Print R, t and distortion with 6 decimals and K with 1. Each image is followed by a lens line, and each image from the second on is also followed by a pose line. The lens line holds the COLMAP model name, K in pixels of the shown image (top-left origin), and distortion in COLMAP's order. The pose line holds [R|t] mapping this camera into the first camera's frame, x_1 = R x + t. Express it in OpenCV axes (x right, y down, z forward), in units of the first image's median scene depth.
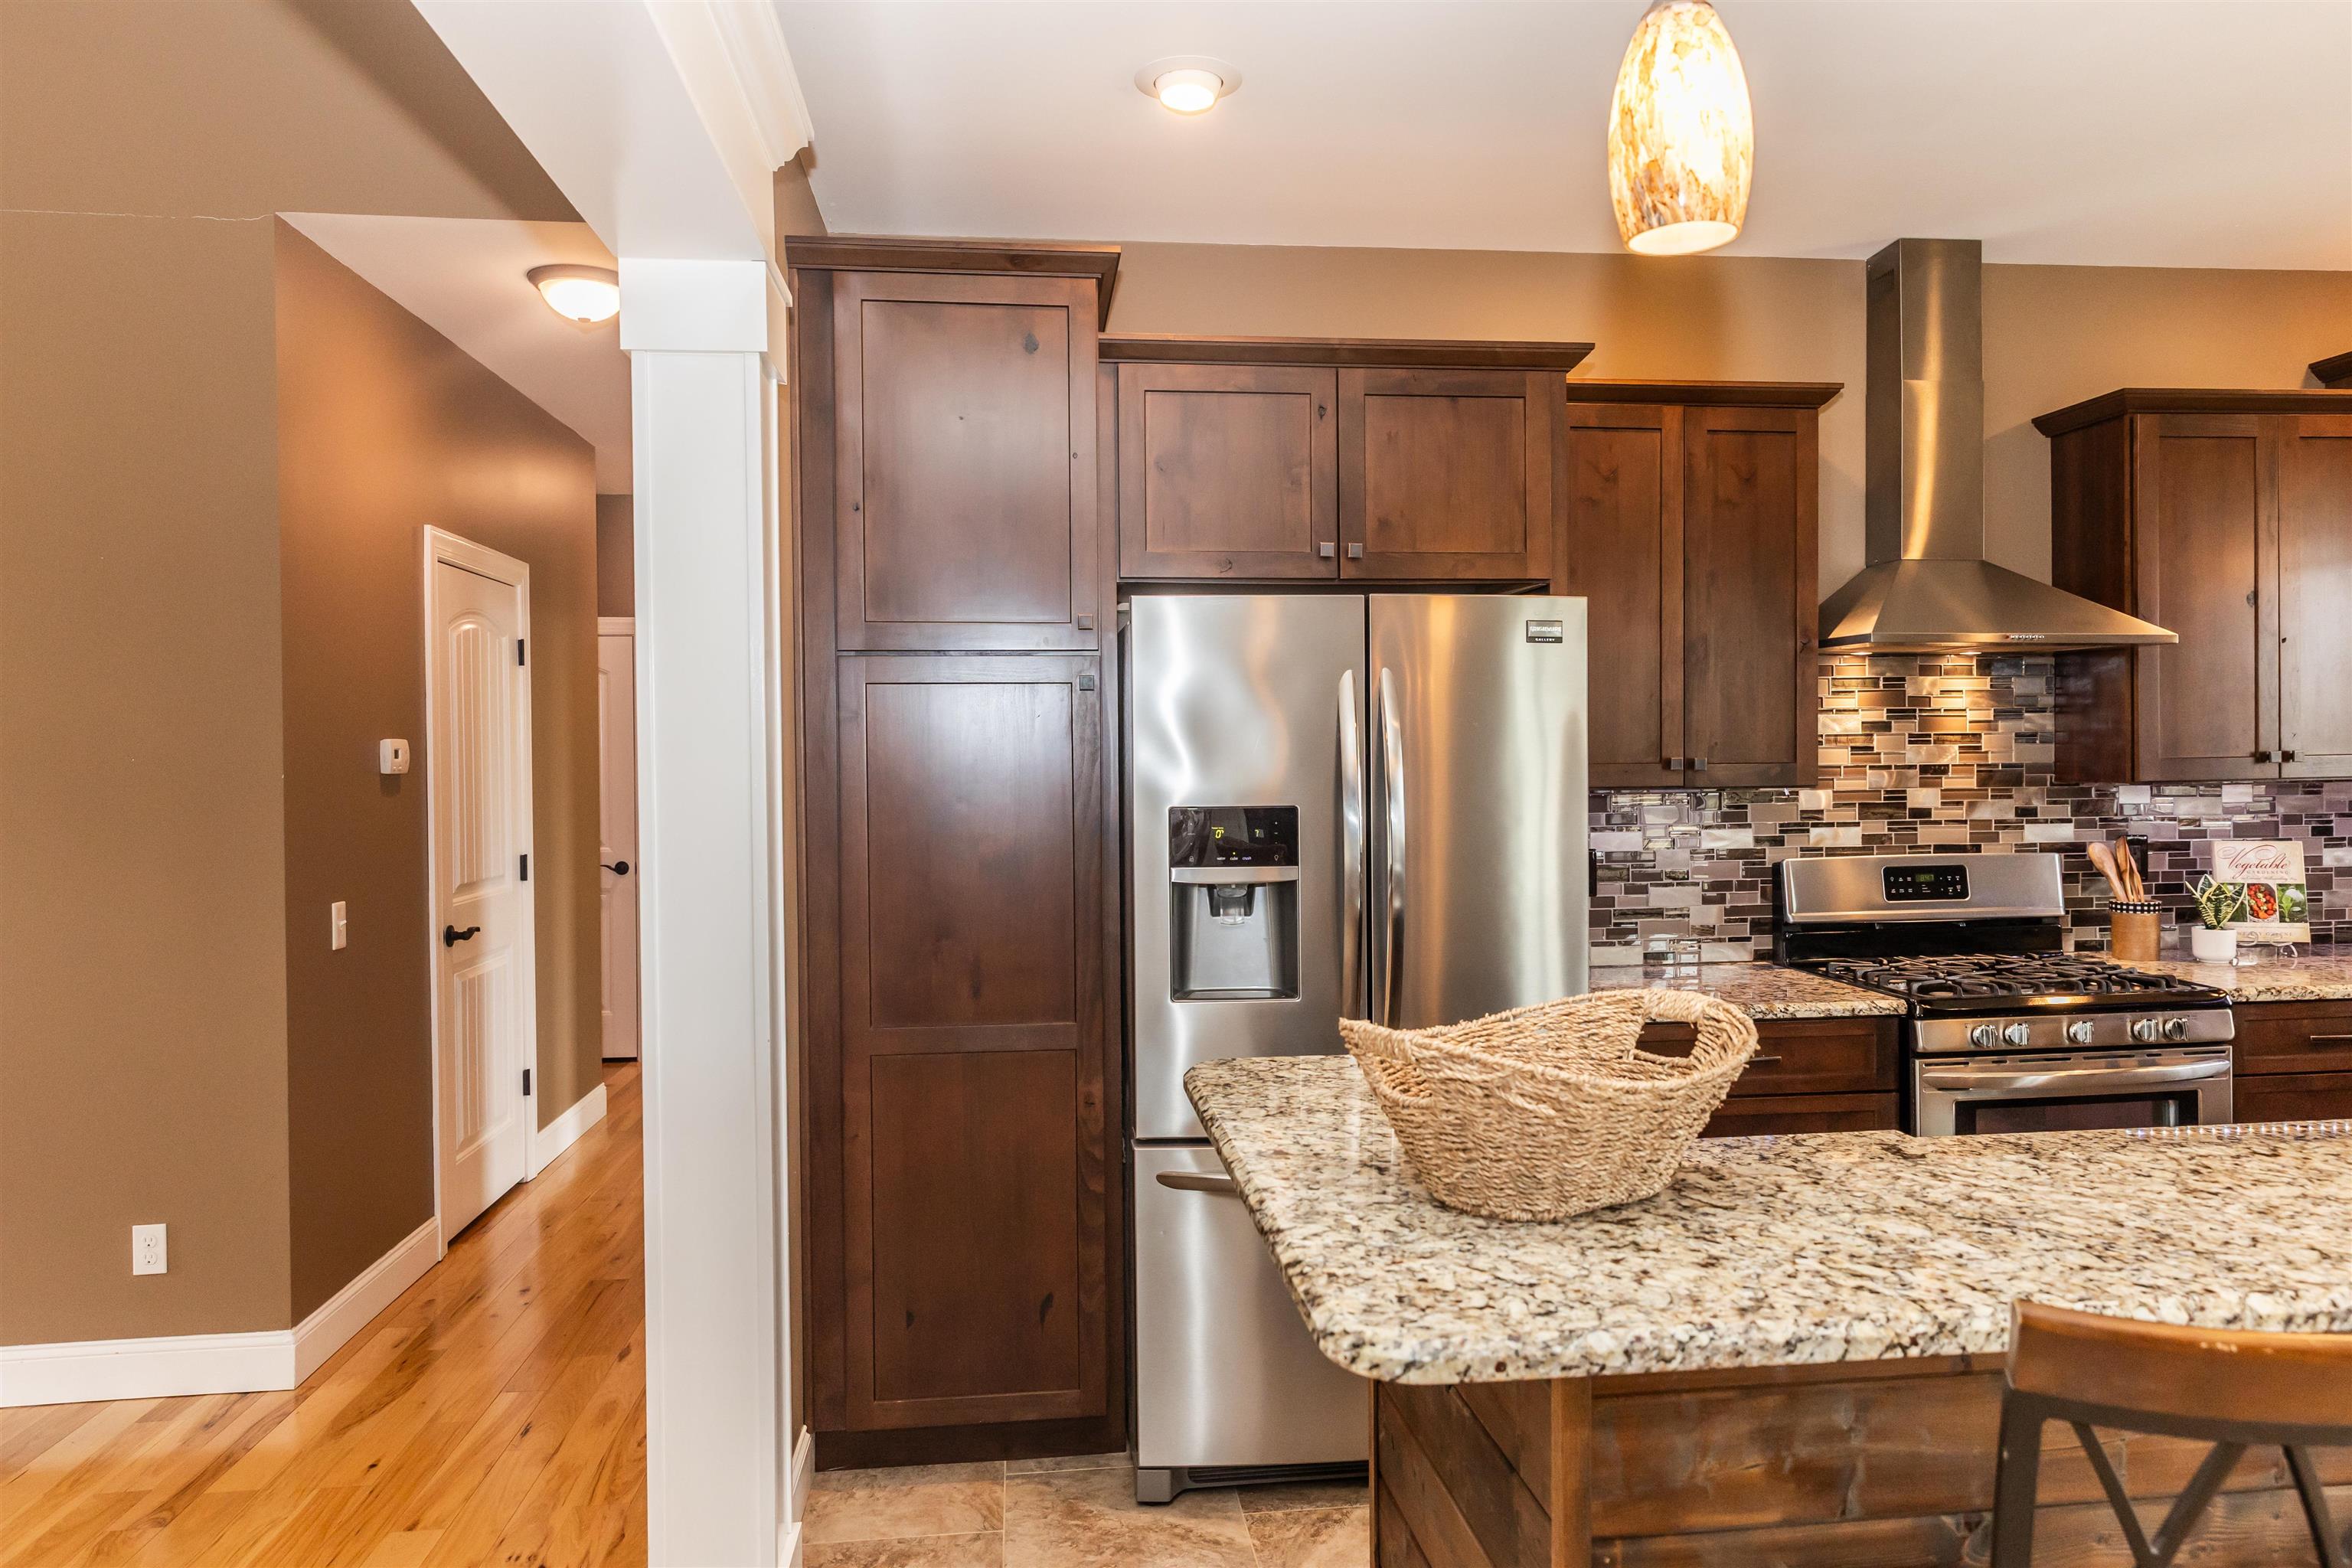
lens RADIAL K [[1573.6, 0, 1223.0], [0, 1573.6, 783.6], [0, 0, 1]] dist [0.015677, -0.004054]
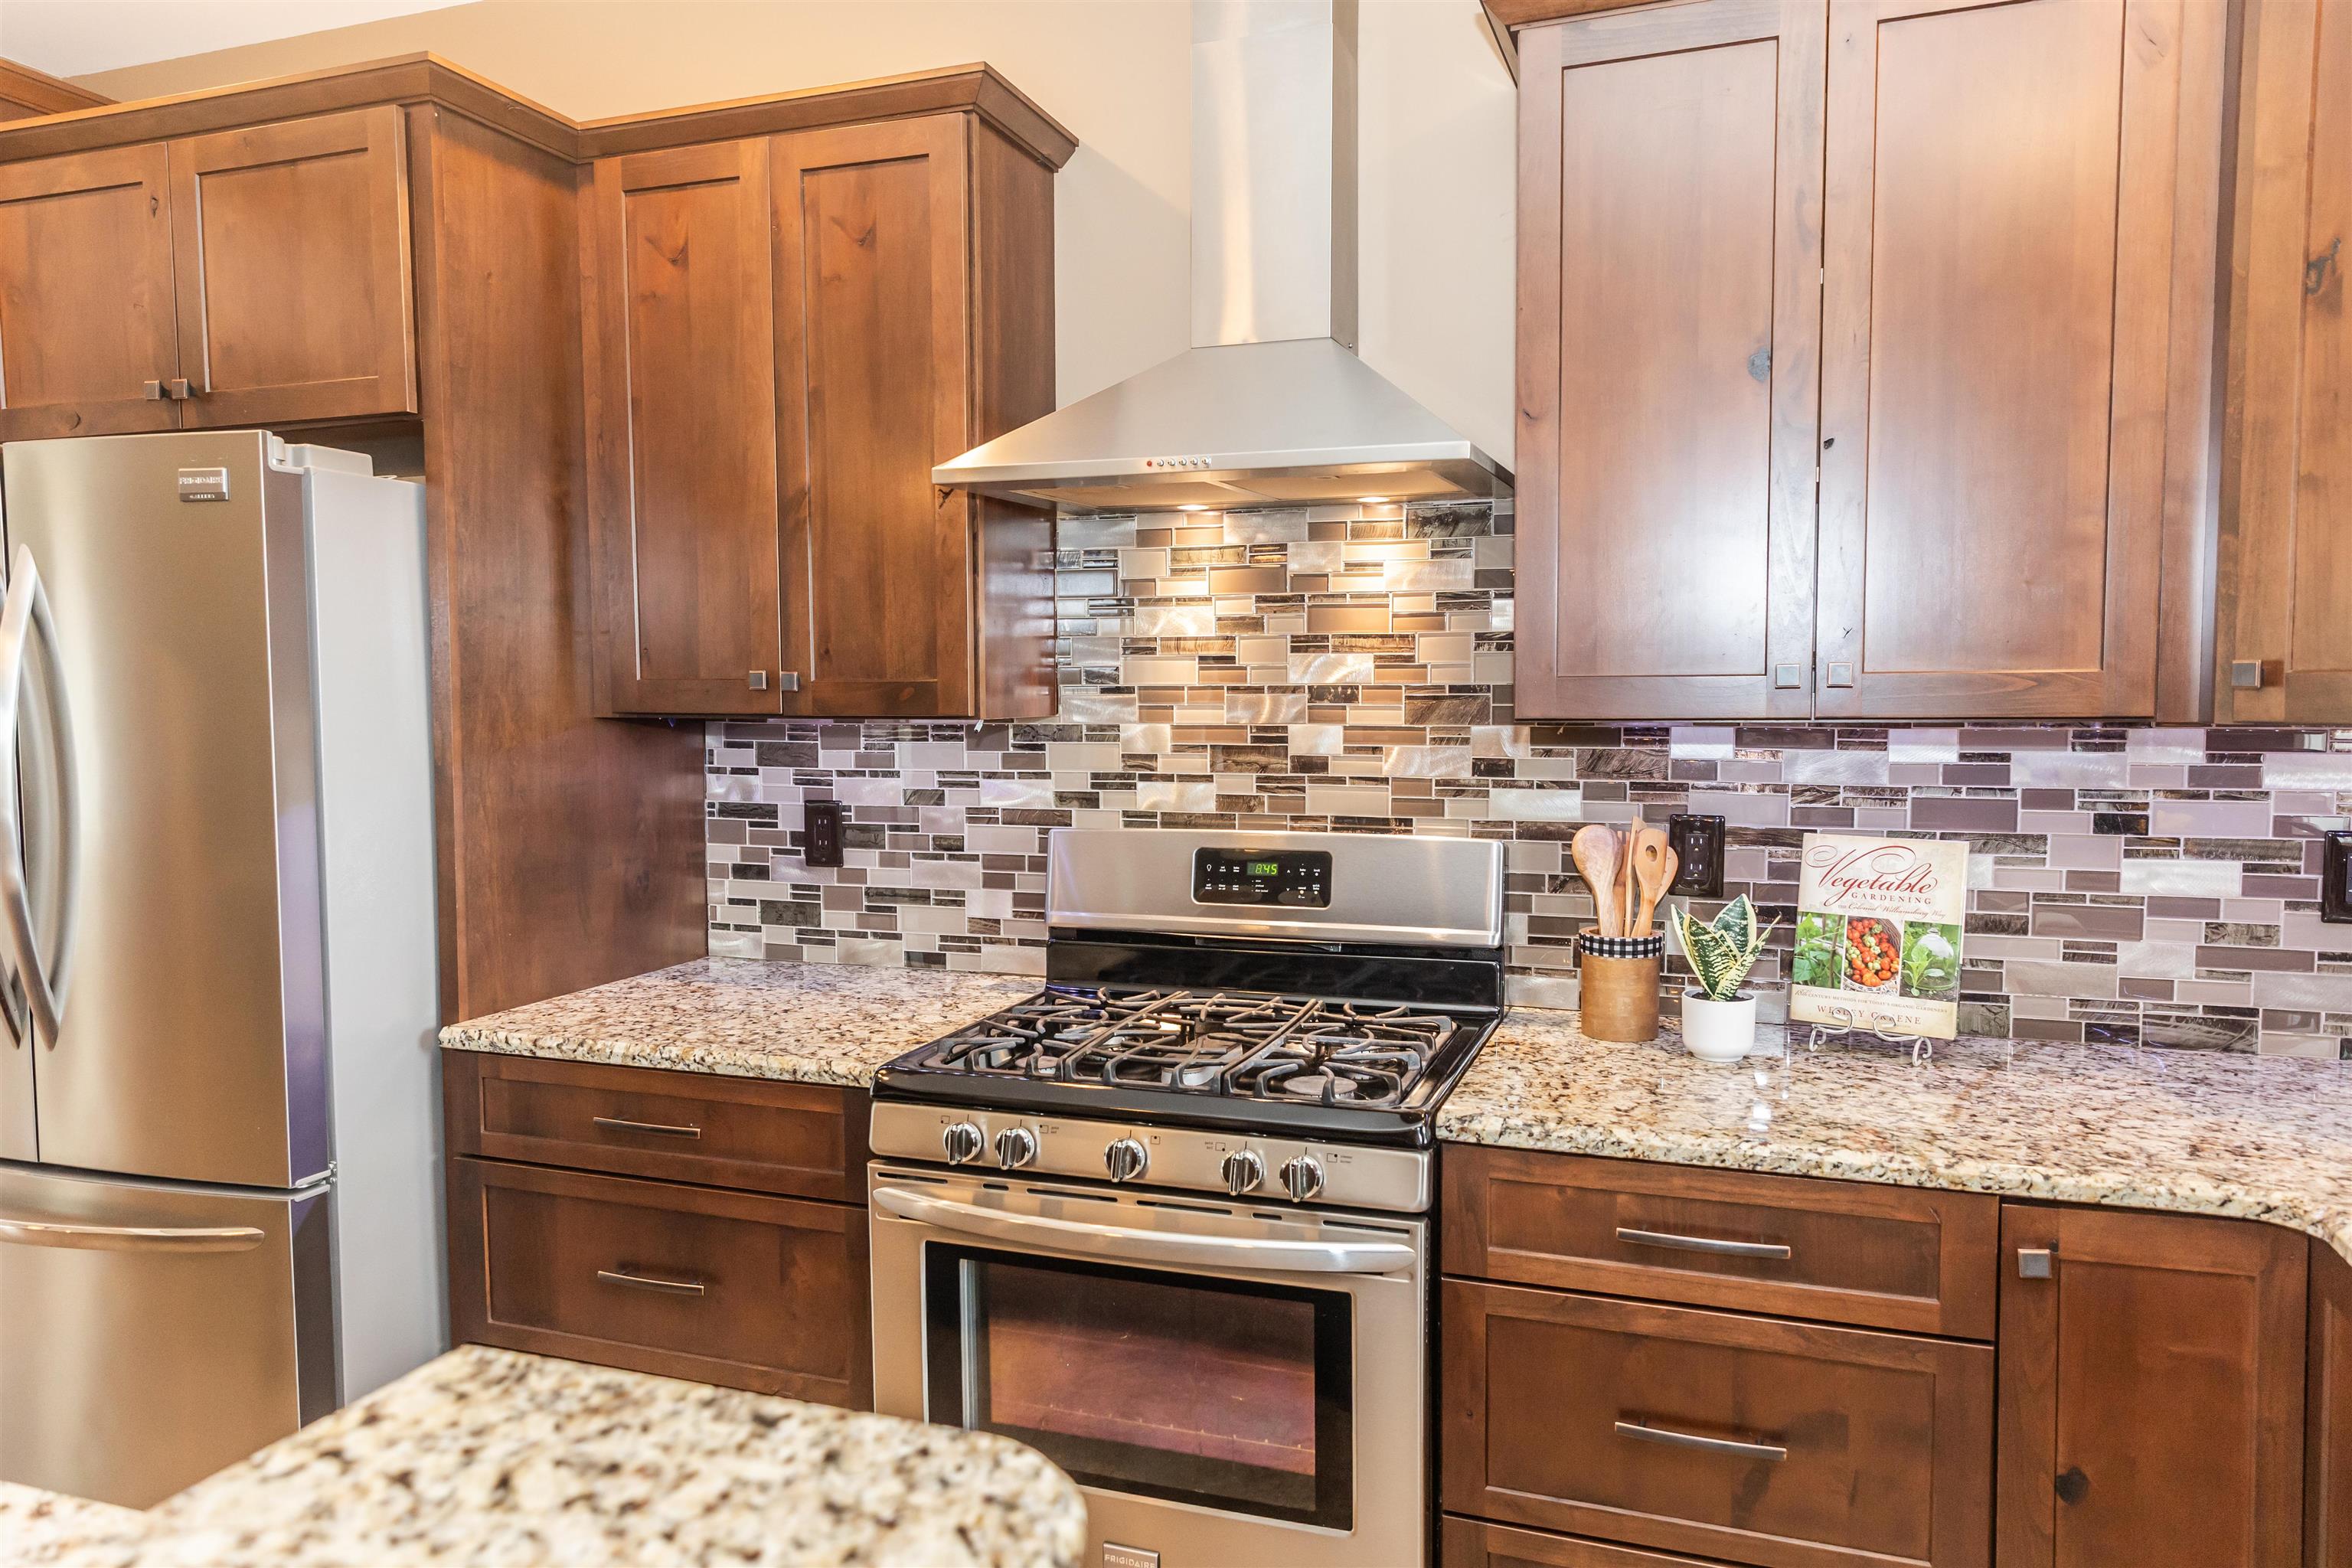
lens RADIAL K [[1573.6, 0, 1180.2], [0, 1573.6, 799.9], [0, 0, 1]] dist [0.015677, -0.004054]
pose [[0.888700, 0.041762, -0.456584, 0.689854], [-0.013599, 0.997806, 0.064797, -0.006801], [0.458288, -0.051376, 0.887318, 0.434034]]
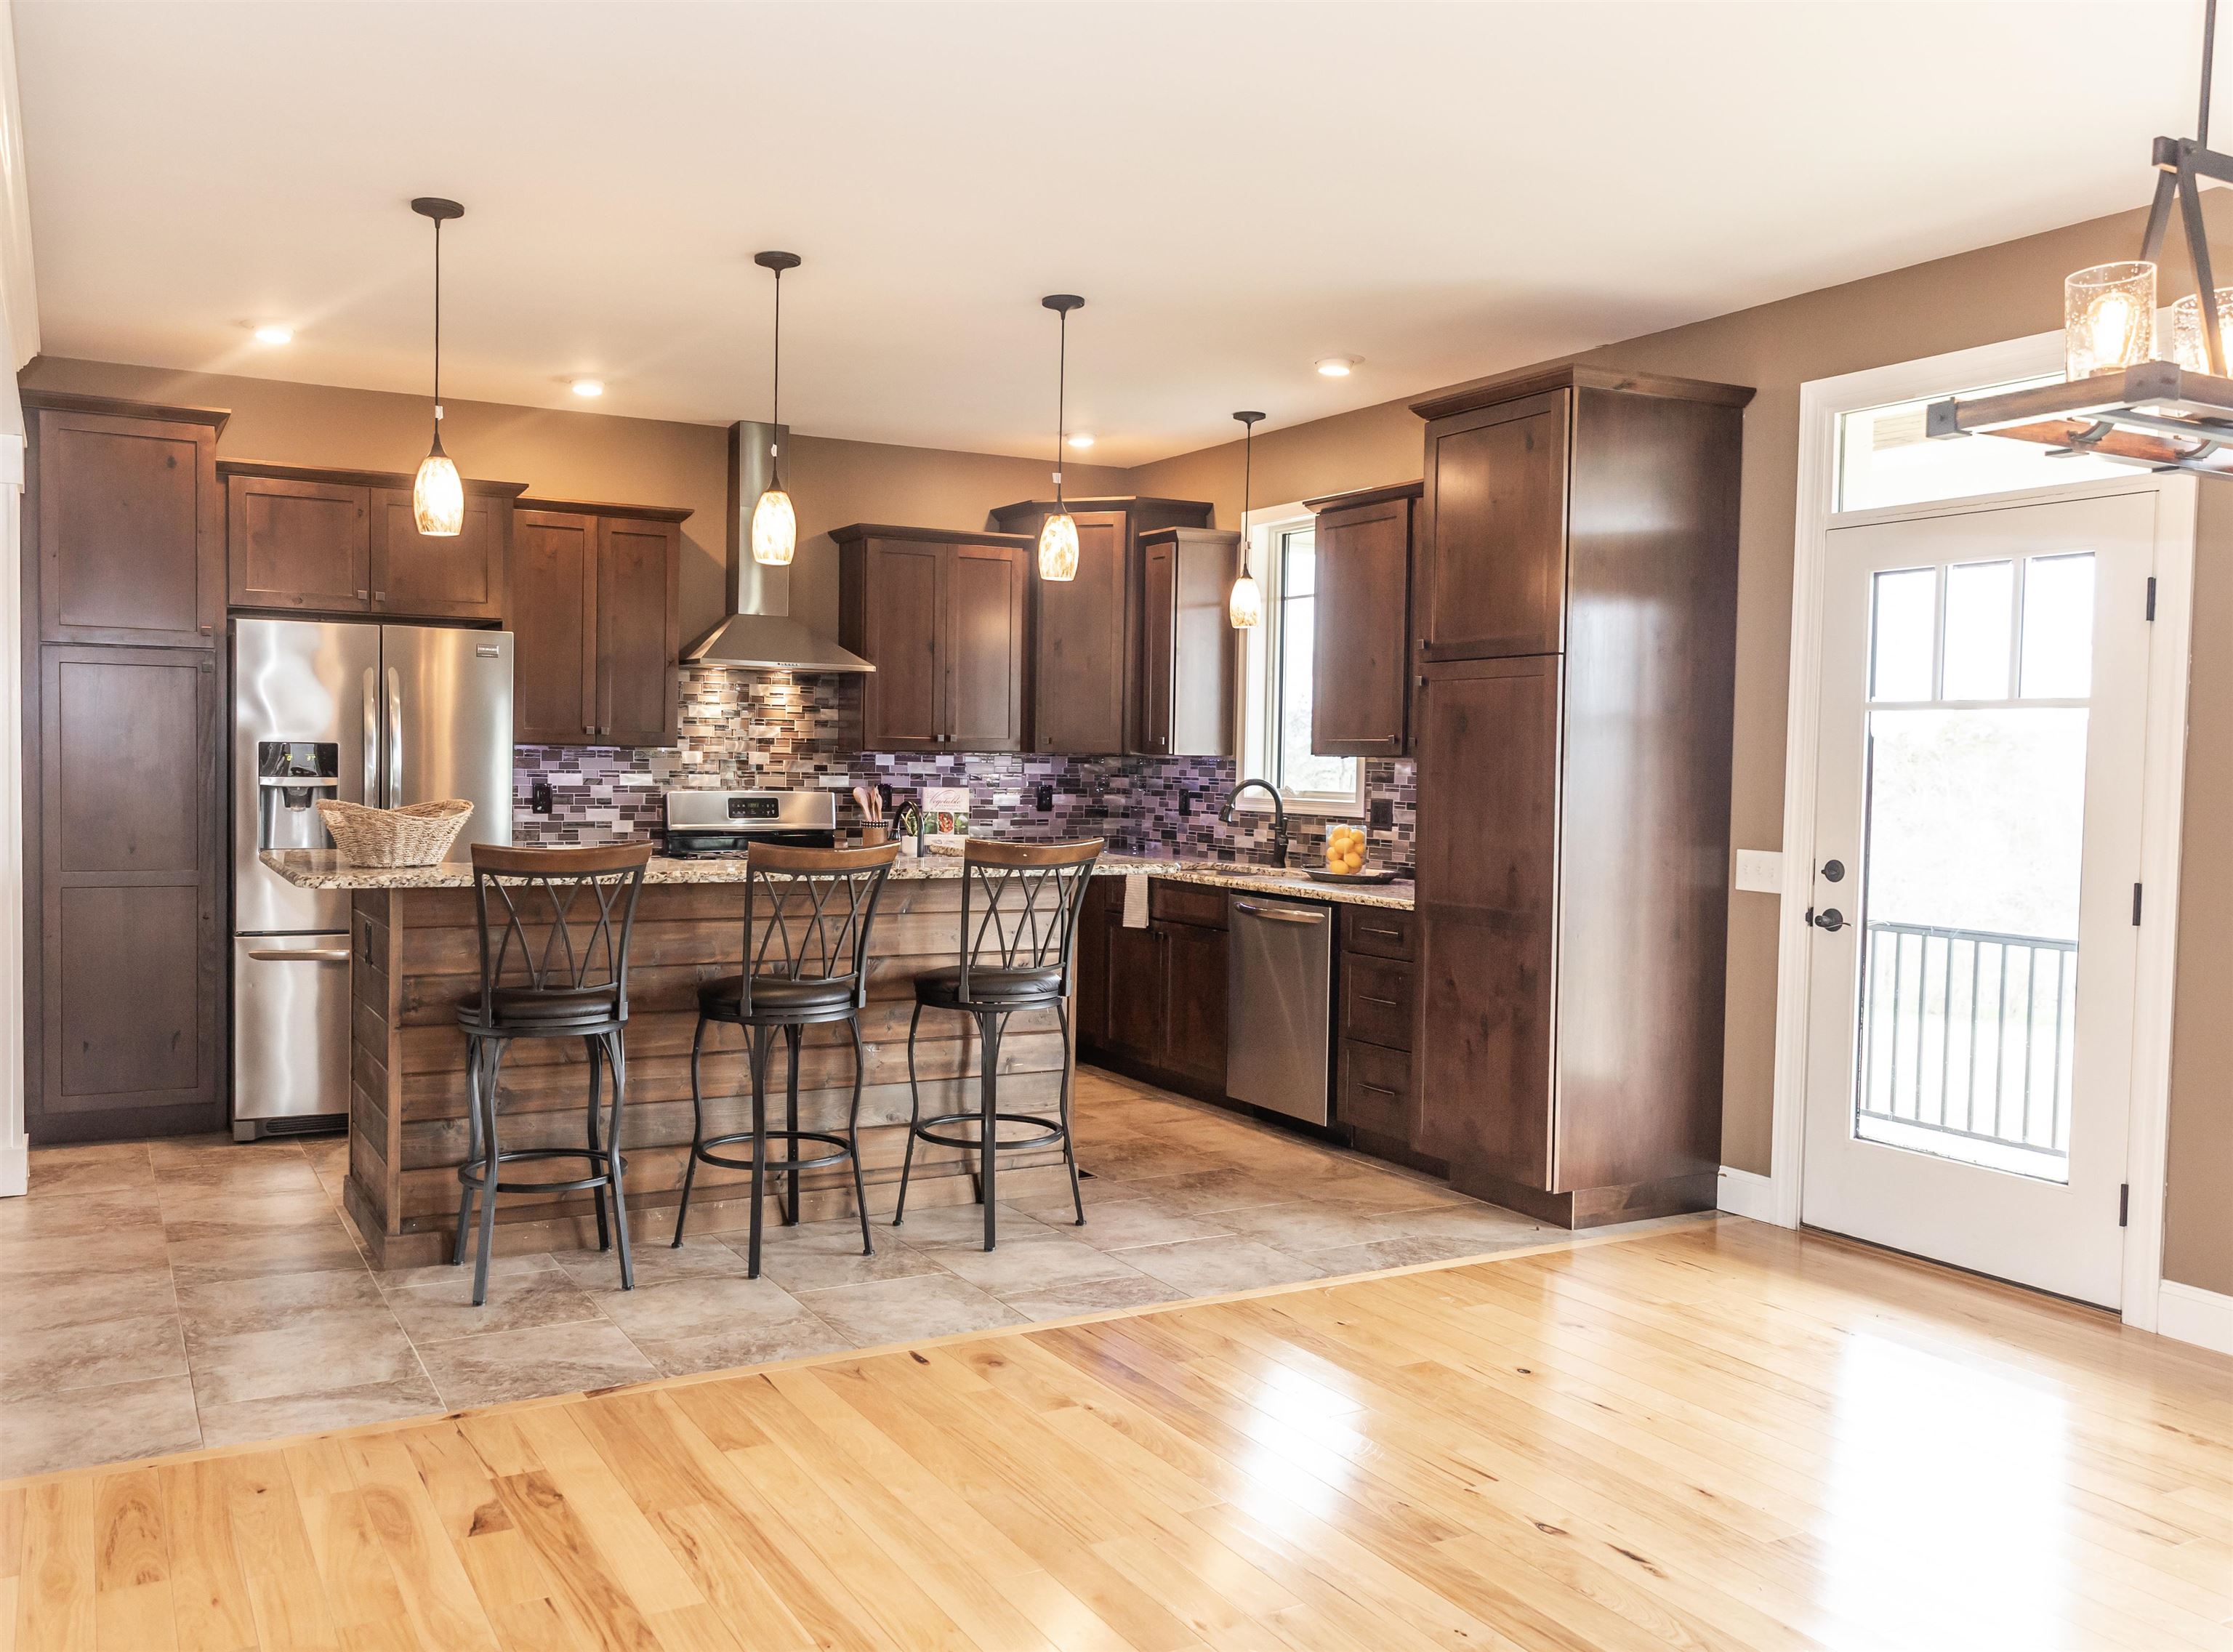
lens RADIAL K [[1753.1, 0, 996.7], [0, 1753.1, 840.2], [0, 0, 1]] dist [0.013271, 0.001084]
pose [[0.939330, 0.010717, 0.342848, 0.050088], [-0.022297, 0.999306, 0.029853, 0.035179], [-0.342290, -0.035687, 0.938917, -0.824008]]
